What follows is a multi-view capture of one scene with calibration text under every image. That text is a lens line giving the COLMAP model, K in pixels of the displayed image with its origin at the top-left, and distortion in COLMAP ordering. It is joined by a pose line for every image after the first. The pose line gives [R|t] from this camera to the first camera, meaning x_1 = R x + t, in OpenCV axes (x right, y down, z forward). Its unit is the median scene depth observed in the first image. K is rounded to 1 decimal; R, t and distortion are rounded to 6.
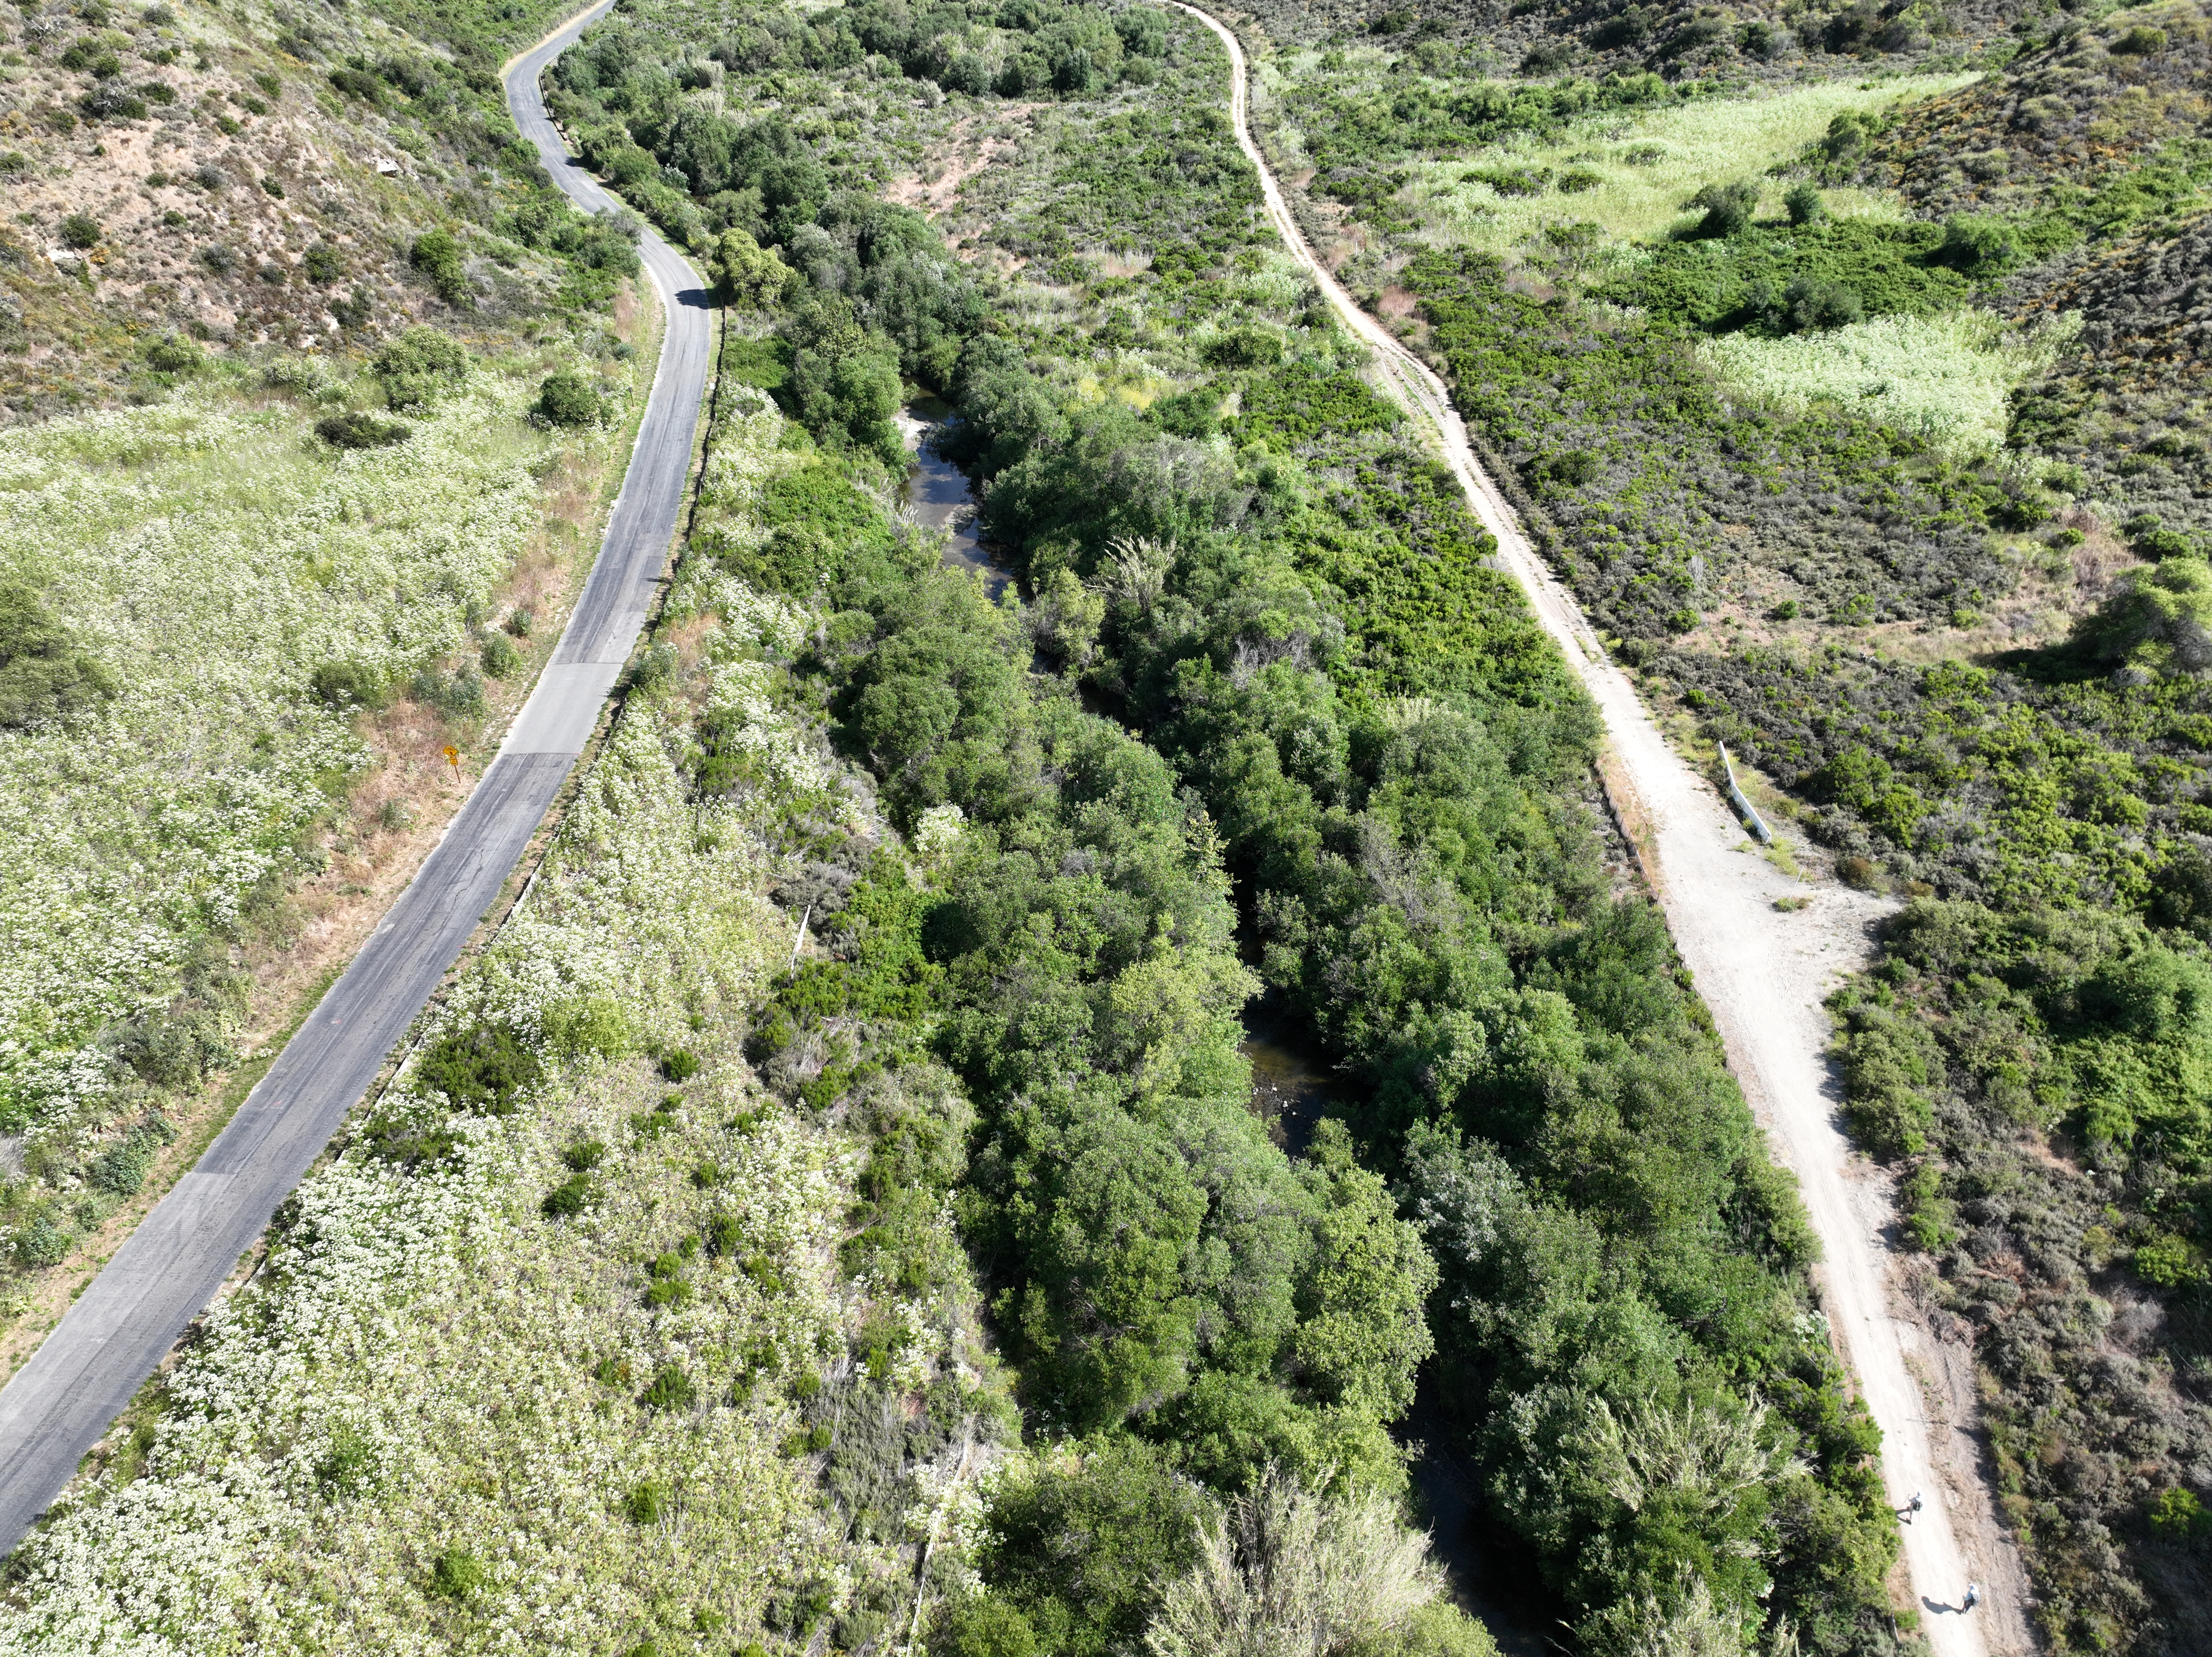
lens RADIAL K [[1552.2, 0, 1108.2], [0, 1552.2, 820.7], [0, 0, 1]] dist [-0.004449, 0.020672]
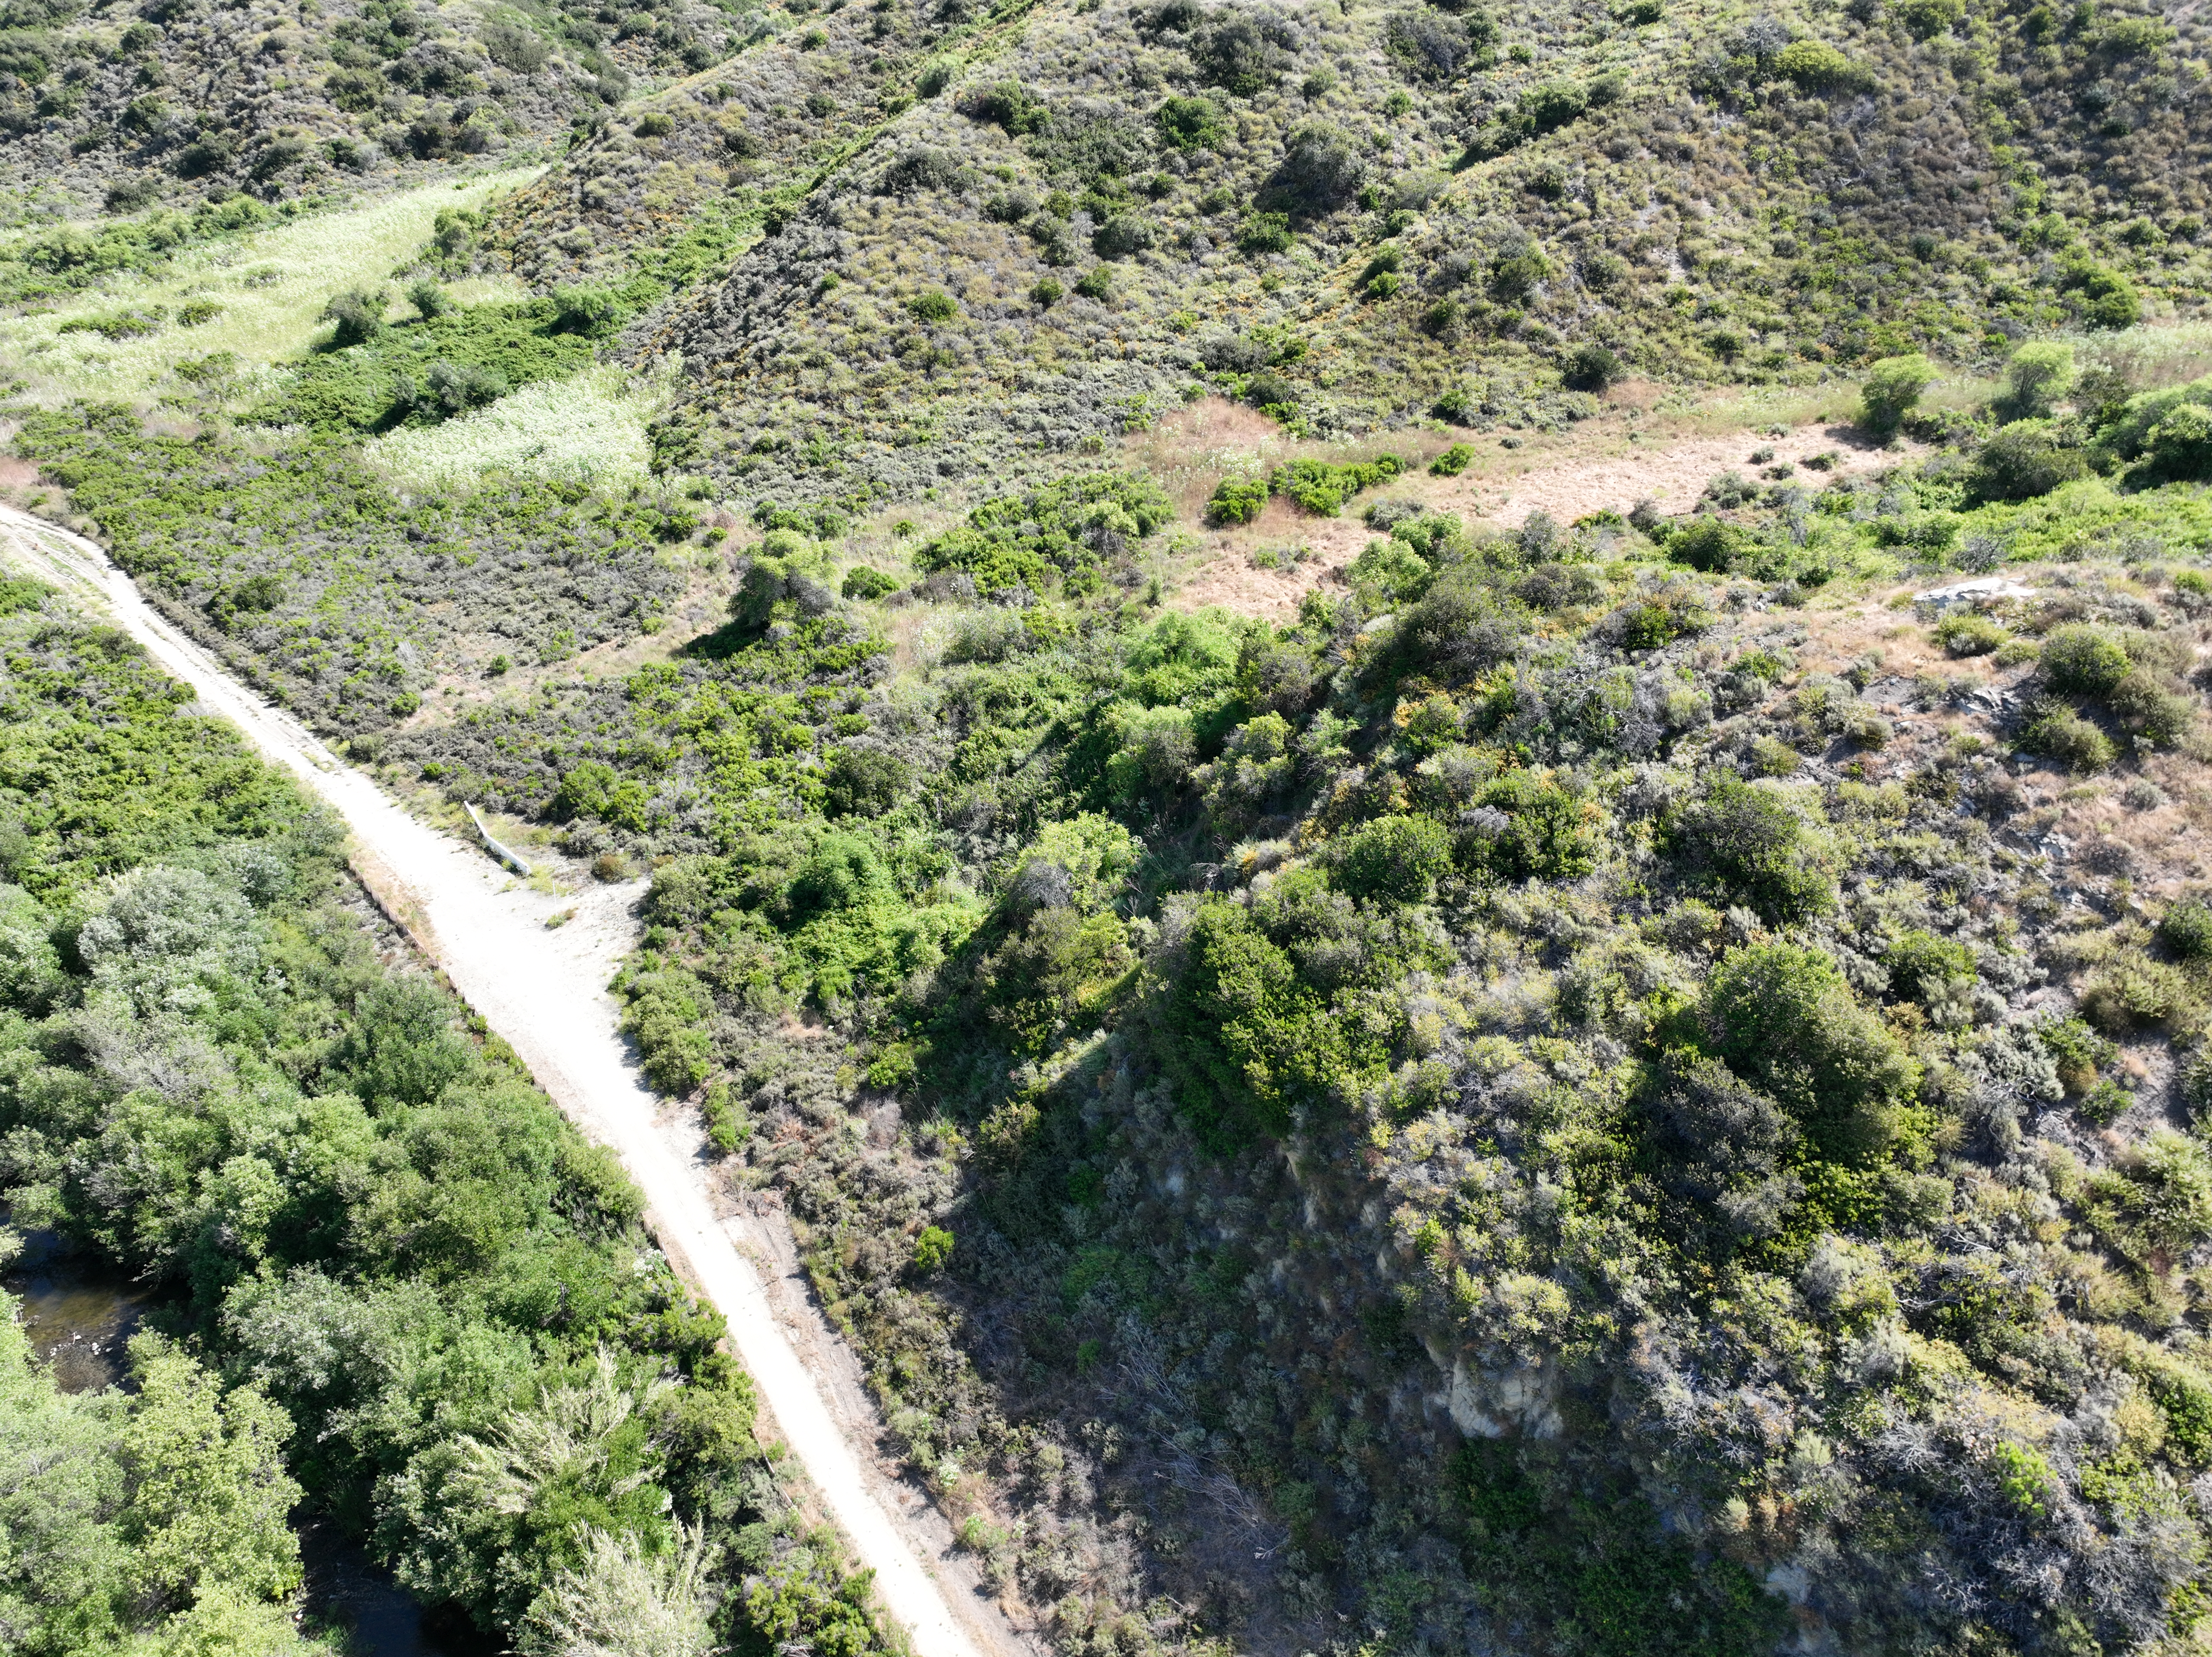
lens RADIAL K [[1552.2, 0, 1105.4], [0, 1552.2, 819.2], [0, 0, 1]] dist [-0.004449, 0.020672]
pose [[0.737183, -0.352999, 0.576153, 0.084264], [0.386361, 0.919750, 0.069169, 0.042111], [-0.554334, 0.171613, 0.814410, -0.064493]]
